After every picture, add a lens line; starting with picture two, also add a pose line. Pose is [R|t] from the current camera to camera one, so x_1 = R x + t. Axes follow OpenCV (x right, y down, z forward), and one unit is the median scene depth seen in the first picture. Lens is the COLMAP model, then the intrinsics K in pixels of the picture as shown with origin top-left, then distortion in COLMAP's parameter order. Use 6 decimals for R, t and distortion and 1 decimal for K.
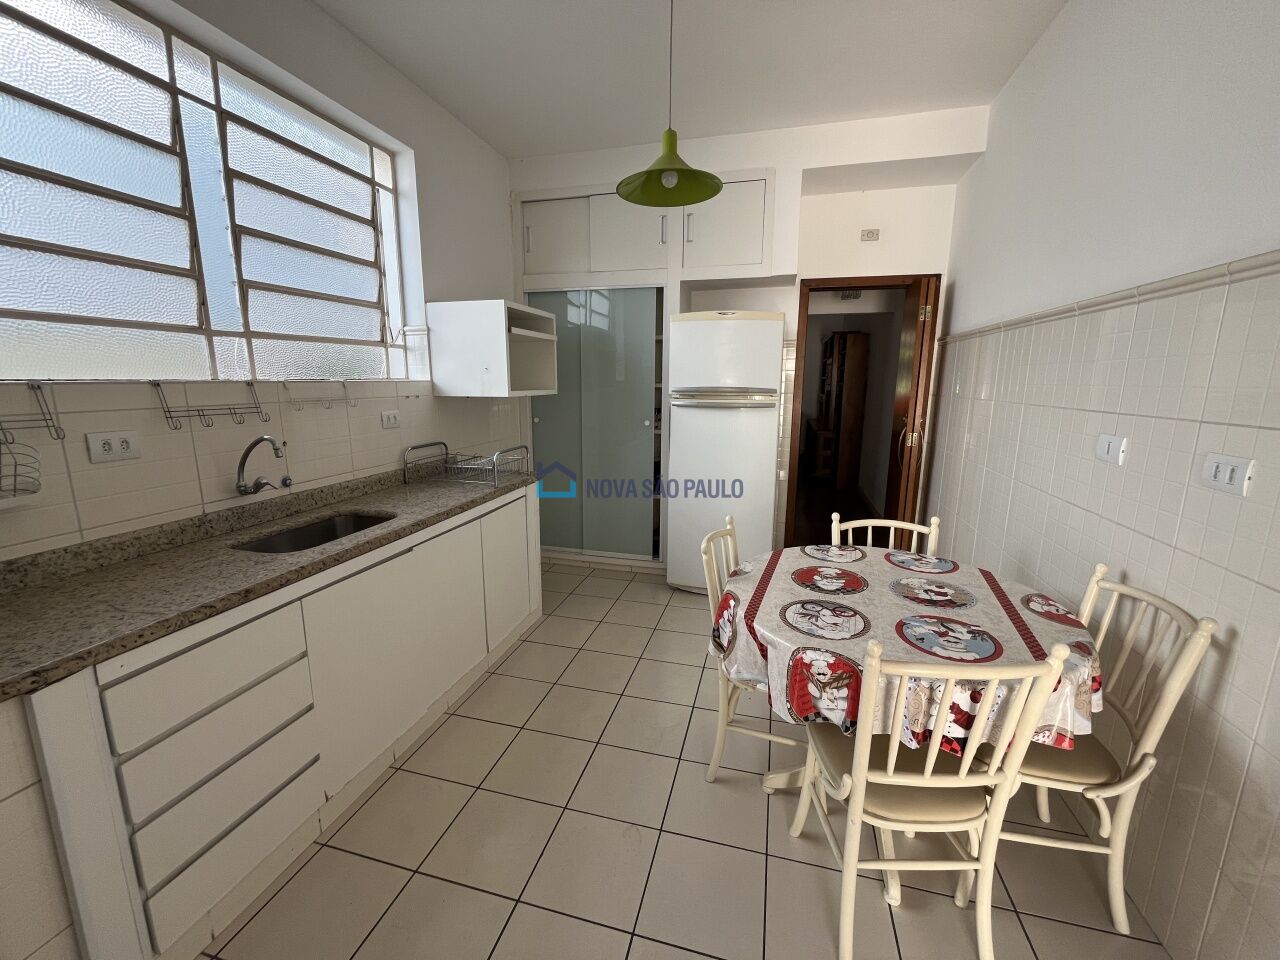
lens RADIAL K [[518.2, 0, 637.7], [0, 518.2, 478.1], [0, 0, 1]] dist [-0.001782, -0.000764]
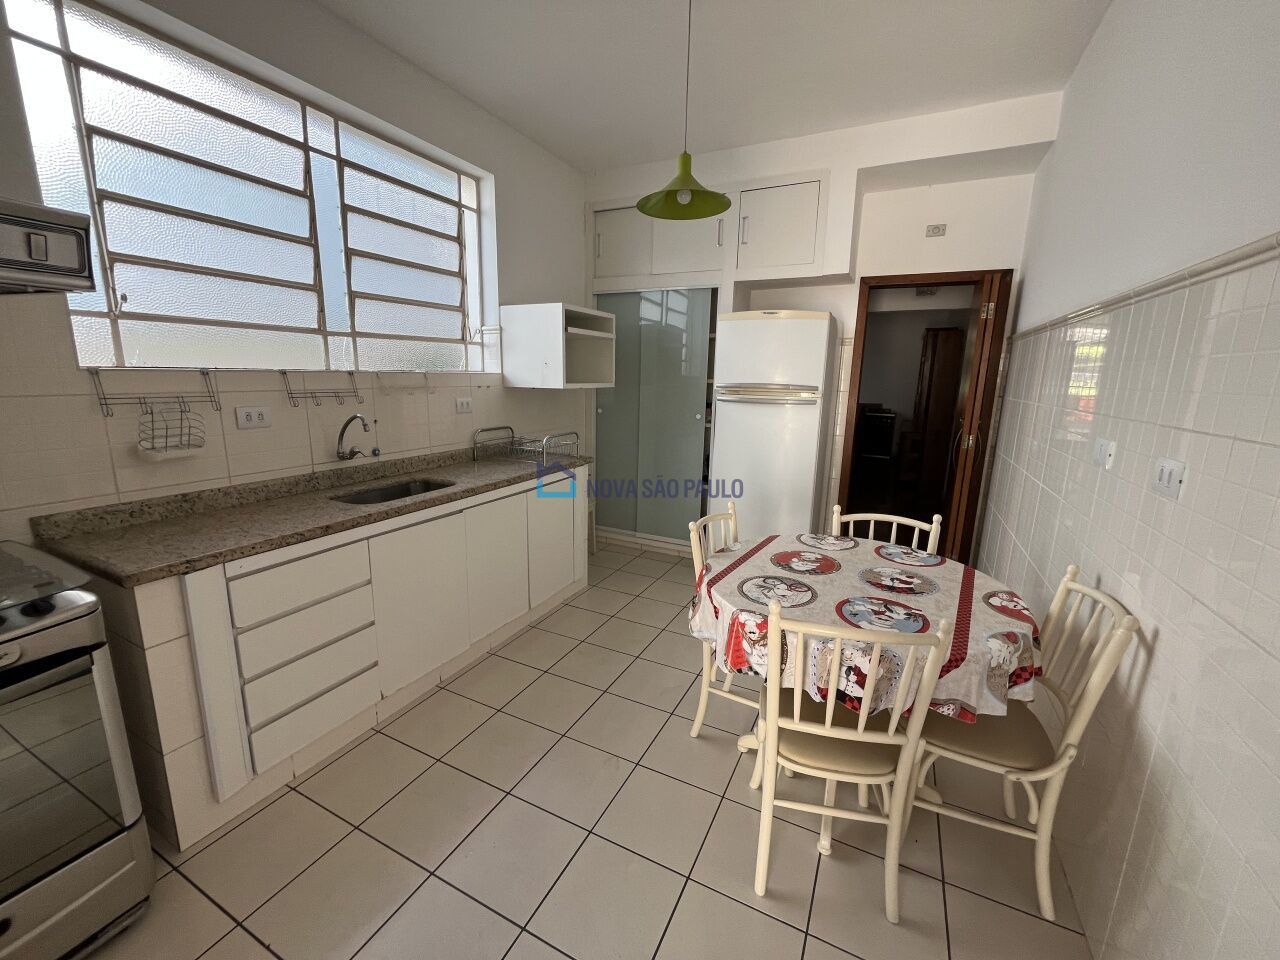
lens RADIAL K [[518.2, 0, 637.7], [0, 518.2, 478.1], [0, 0, 1]] dist [-0.001782, -0.000764]
pose [[0.979940, 0.053906, -0.191865, 0.209722], [-0.052168, 0.998539, 0.014103, 0.021541], [0.192345, -0.003811, 0.981320, -0.122652]]
